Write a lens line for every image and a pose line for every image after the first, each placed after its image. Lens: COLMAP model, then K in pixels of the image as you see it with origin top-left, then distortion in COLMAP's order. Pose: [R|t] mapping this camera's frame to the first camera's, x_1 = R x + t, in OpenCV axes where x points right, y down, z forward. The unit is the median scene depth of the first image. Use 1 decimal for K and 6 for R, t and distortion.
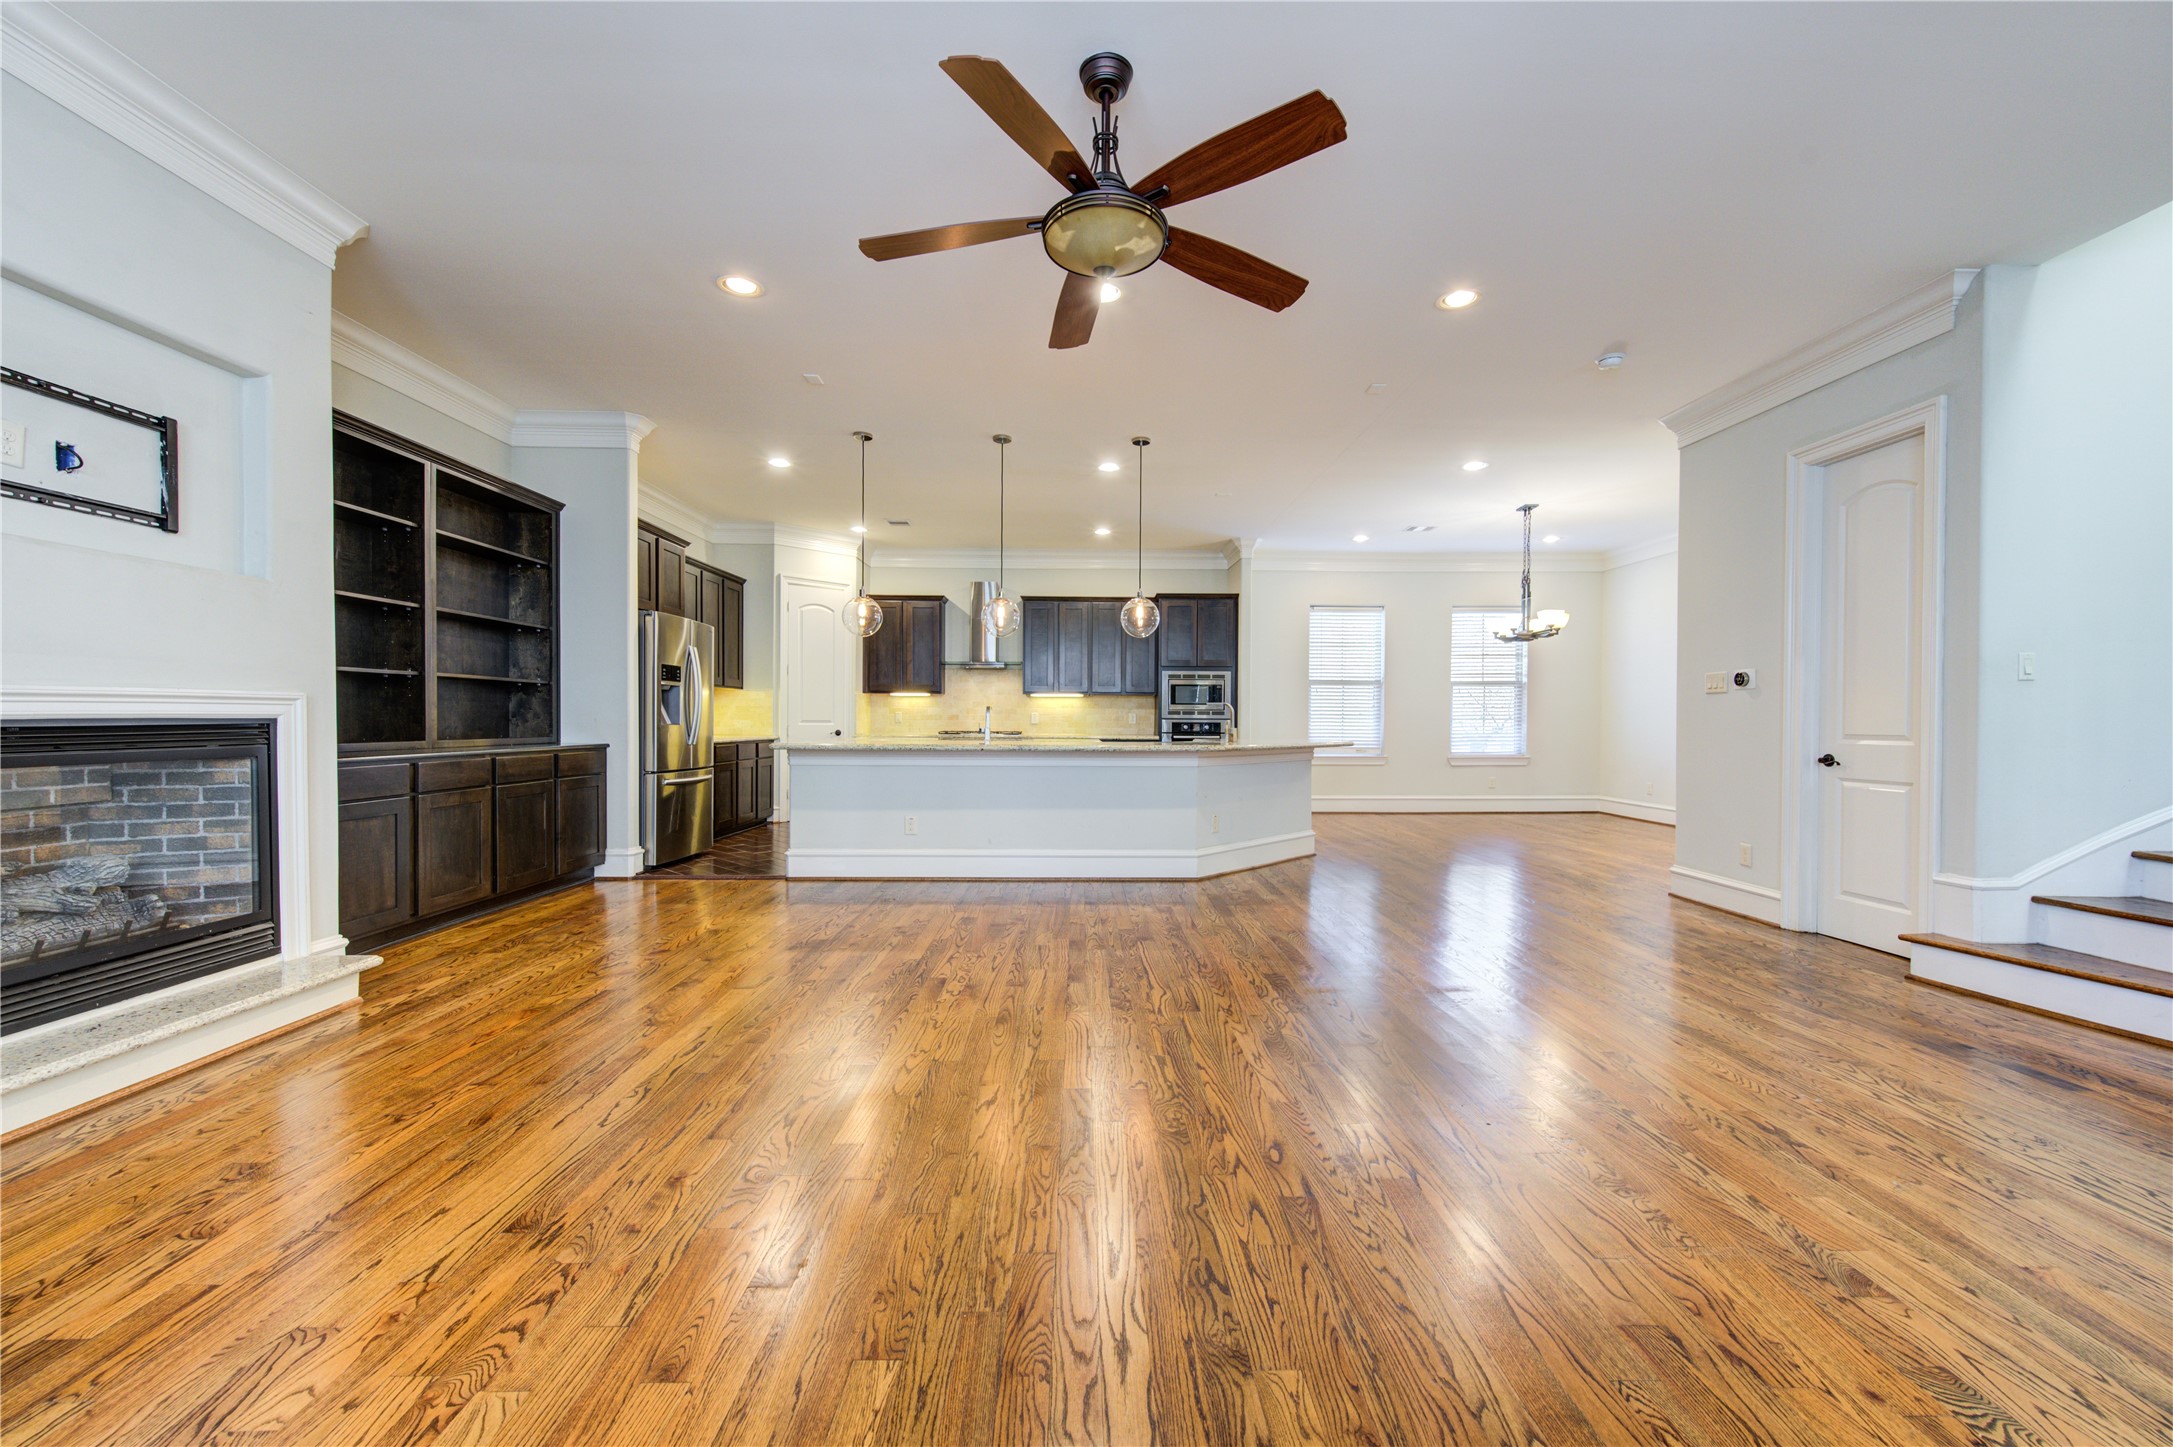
lens RADIAL K [[861.3, 0, 1091.2], [0, 861.3, 745.2], [0, 0, 1]] dist [-0.004253, 0.001576]
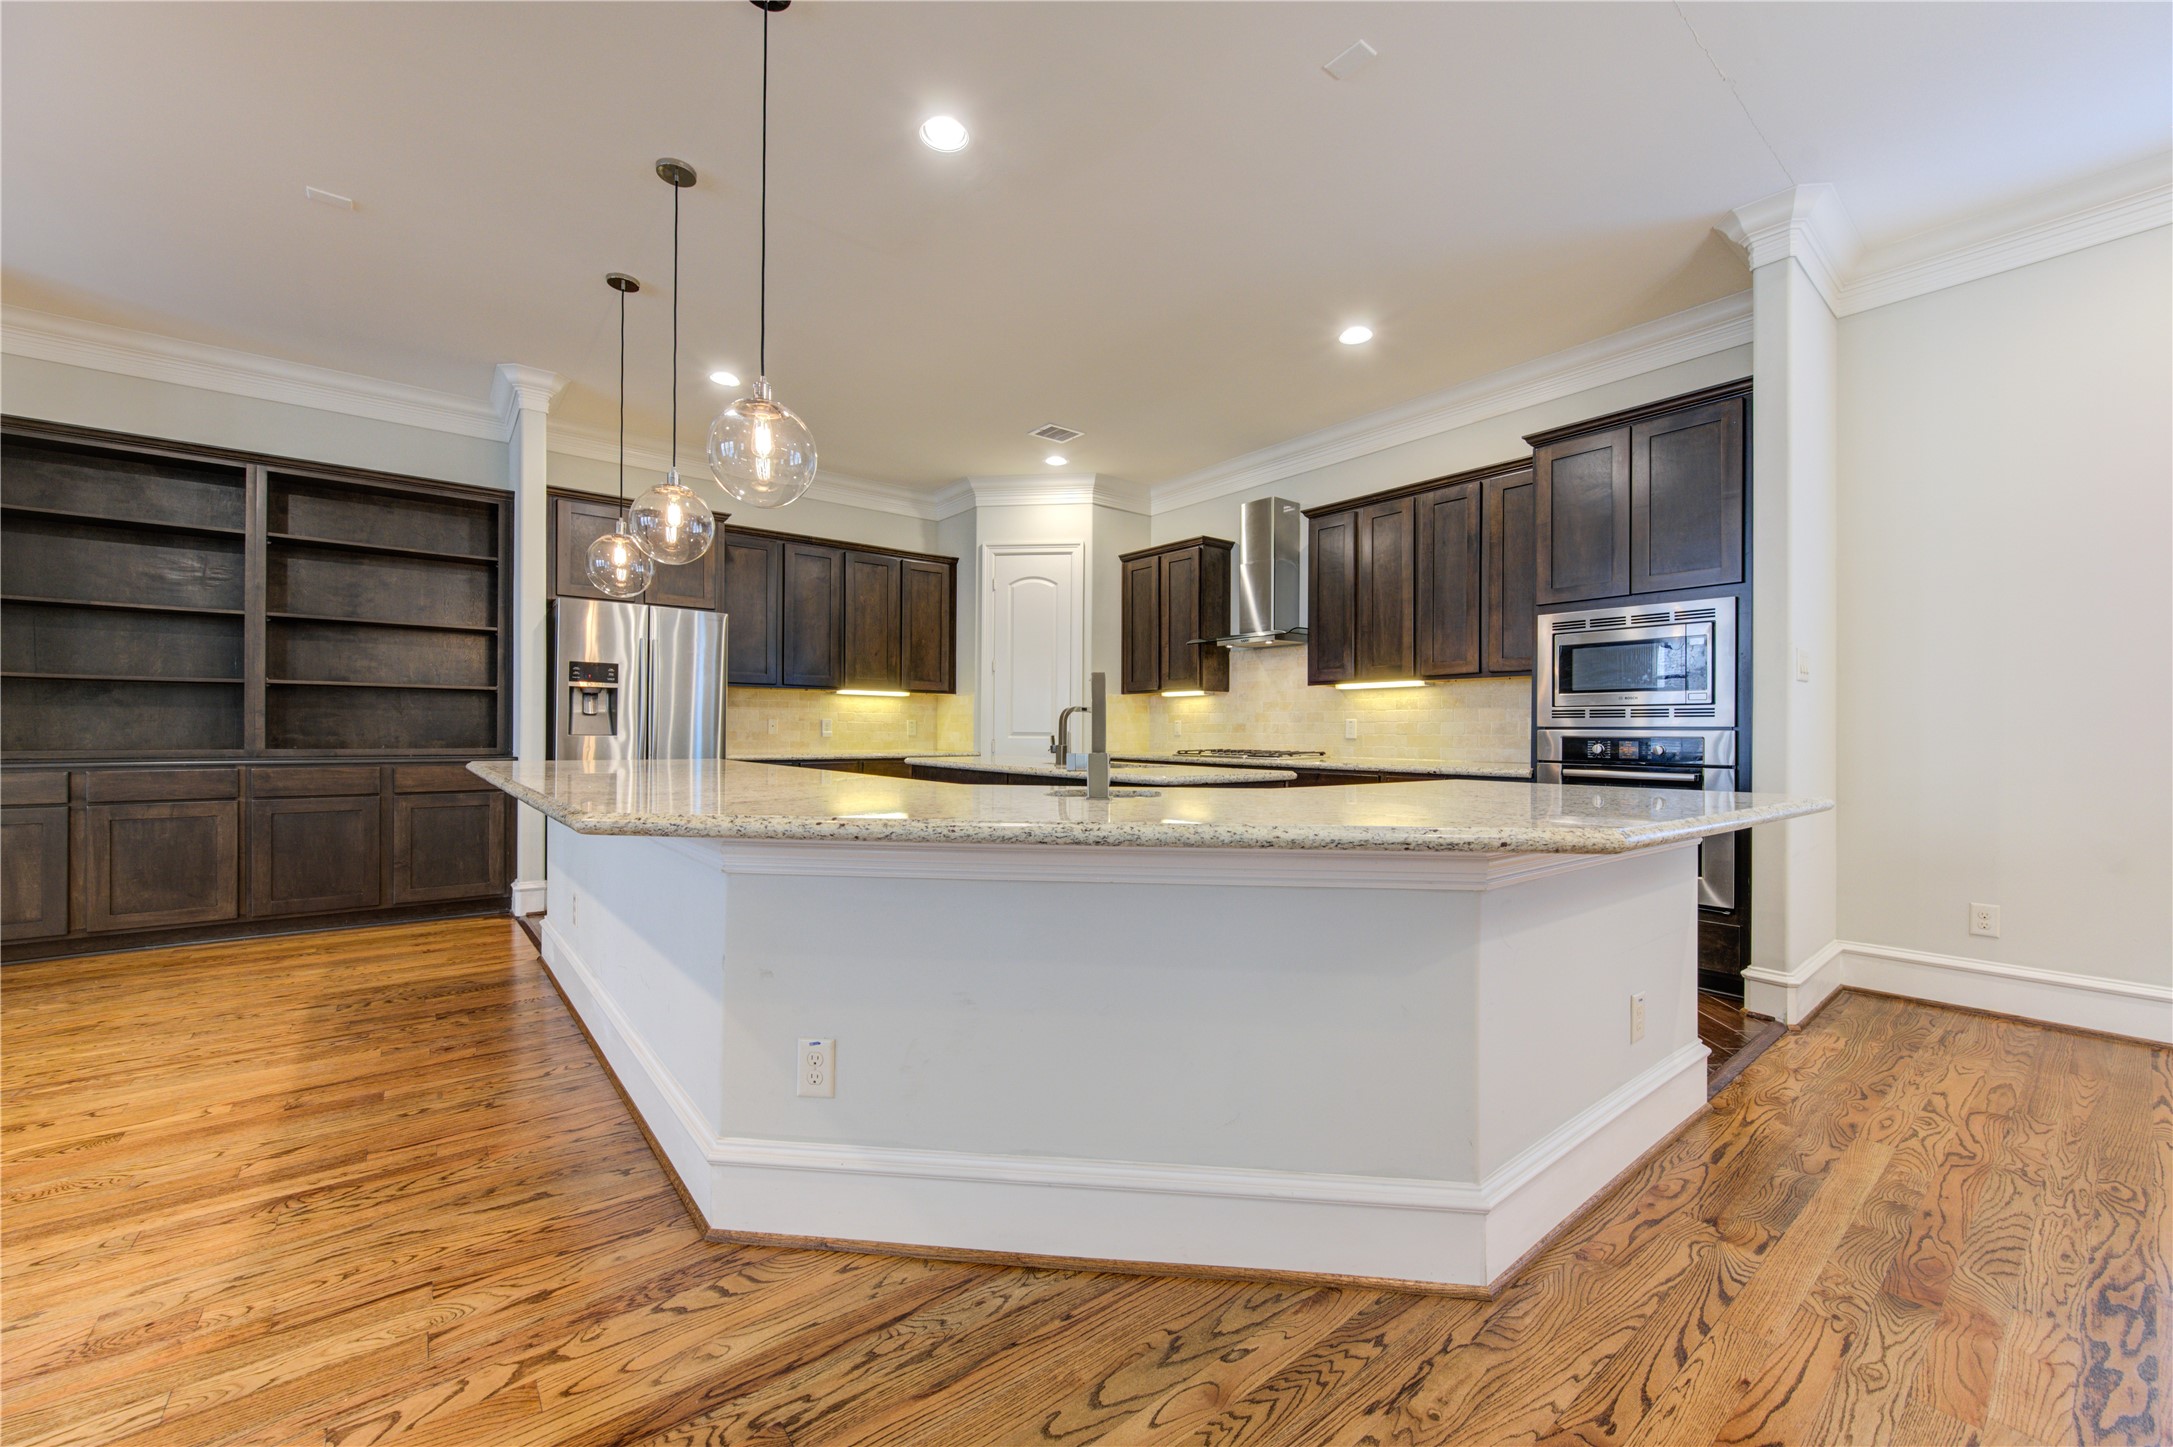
lens RADIAL K [[861.3, 0, 1069.9], [0, 861.3, 731.0], [0, 0, 1]] dist [-0.004253, 0.001576]
pose [[0.604205, -0.001938, -0.796826, 0.463804], [-0.026793, 0.999382, -0.022747, -0.023356], [0.796378, 0.035093, 0.603780, 0.943110]]
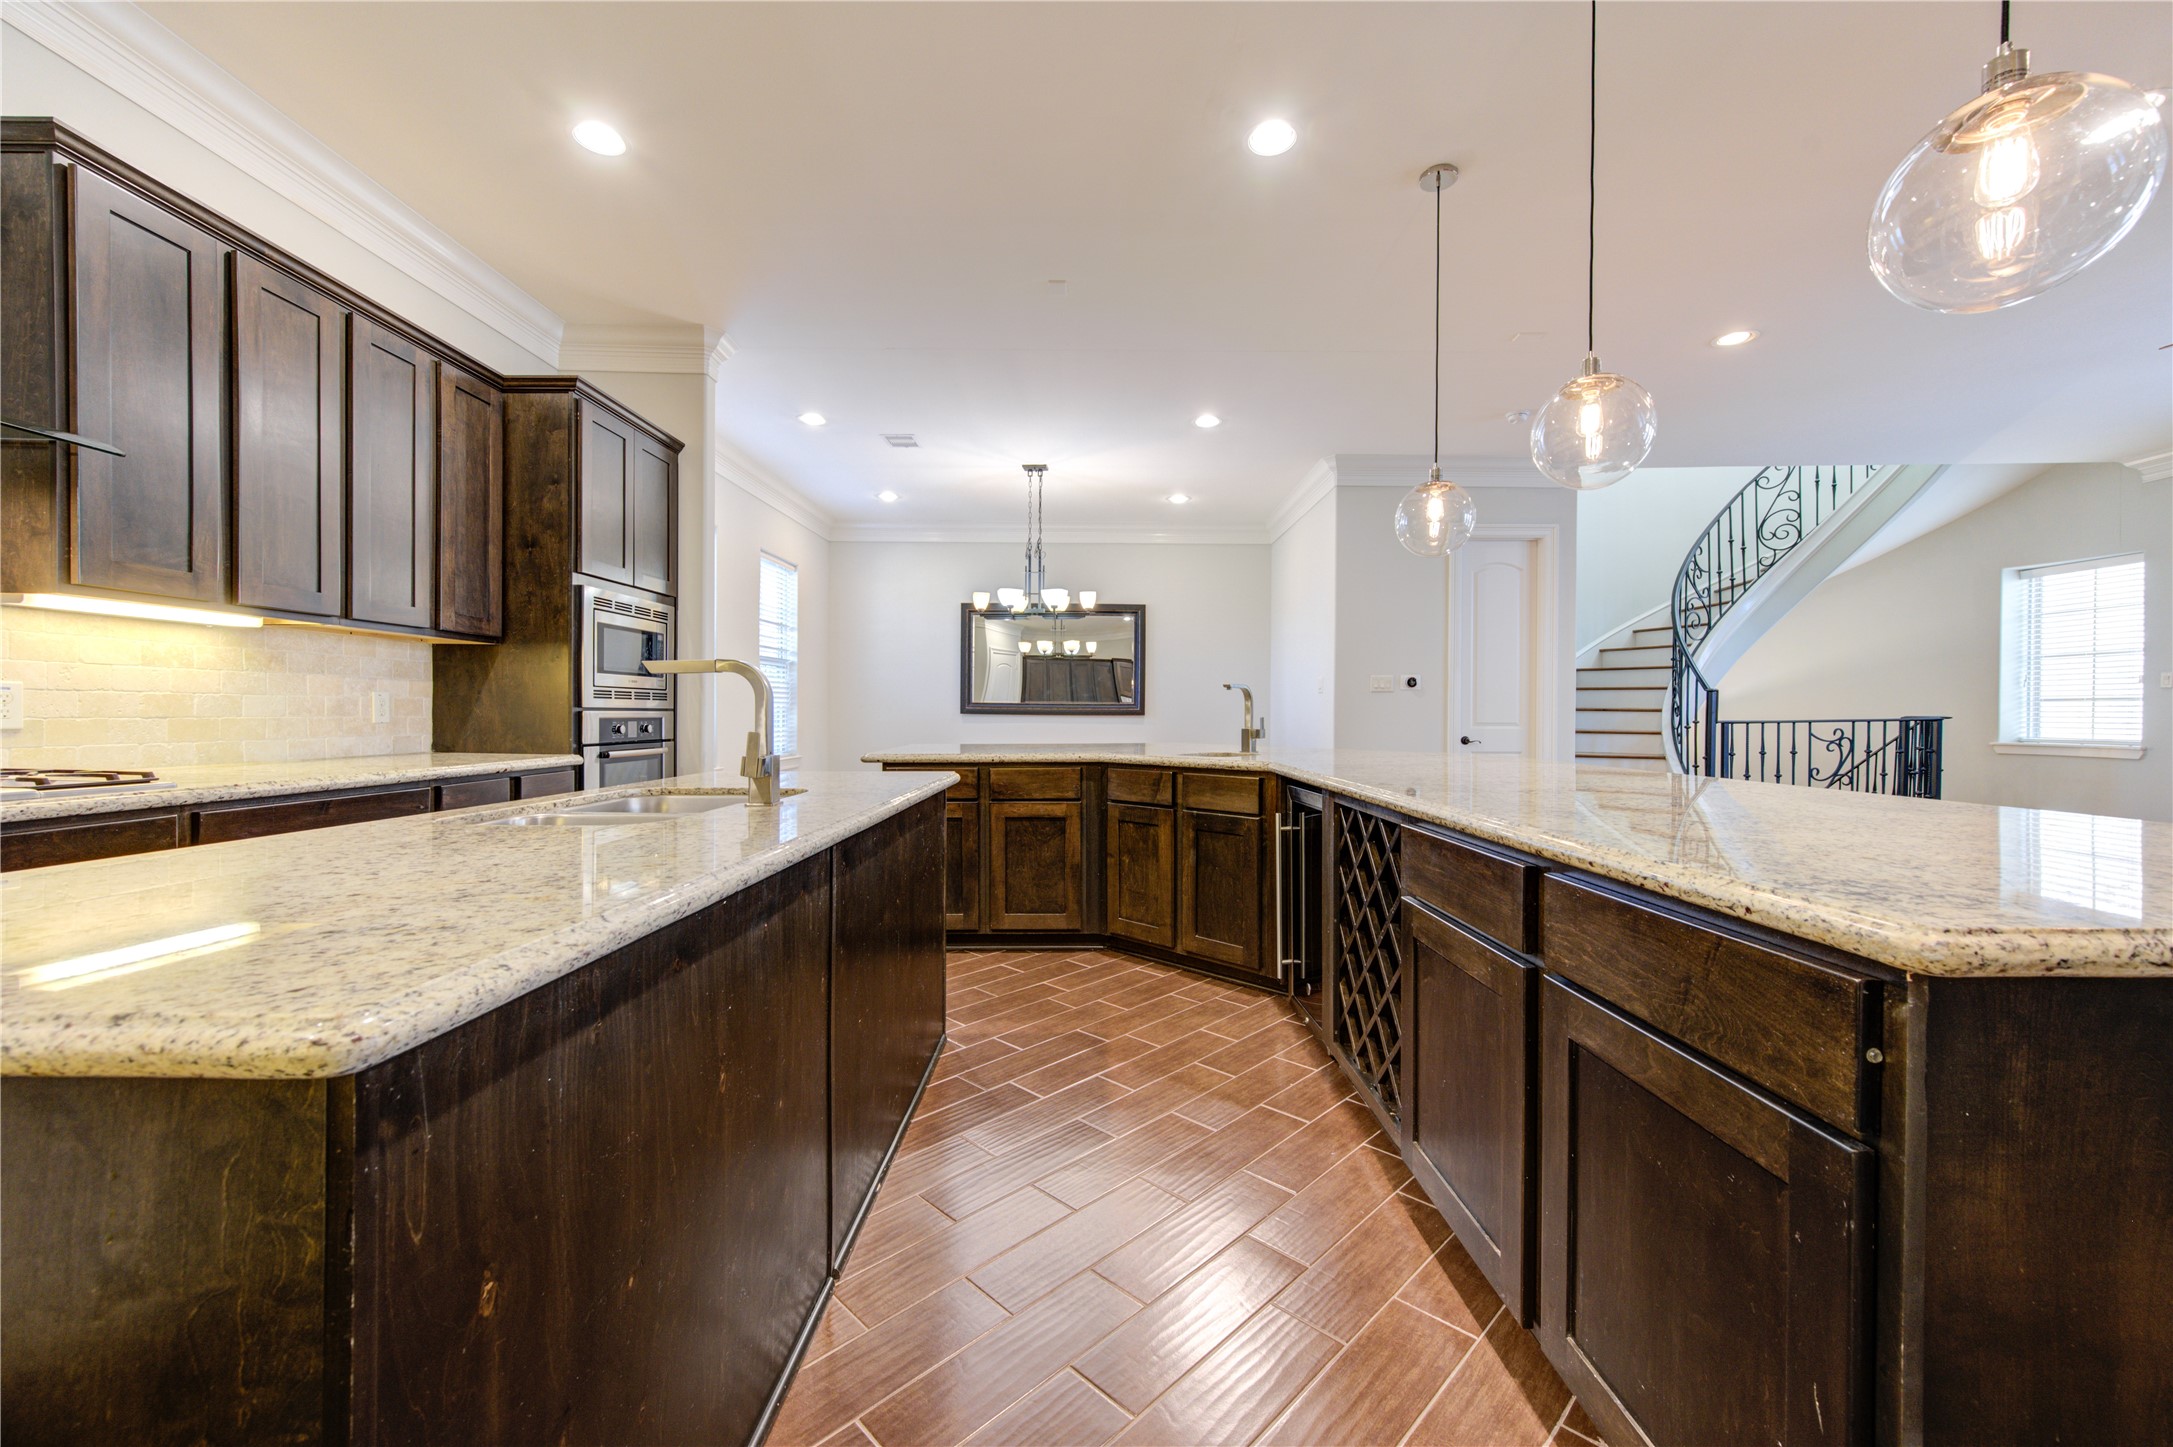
lens RADIAL K [[861.3, 0, 1097.7], [0, 861.3, 713.3], [0, 0, 1]] dist [-0.004253, 0.001576]
pose [[0.001599, -0.004301, 0.999989, -0.491276], [0.025629, 0.999662, 0.004258, -0.041562], [-0.999670, 0.025622, 0.001709, 1.290796]]
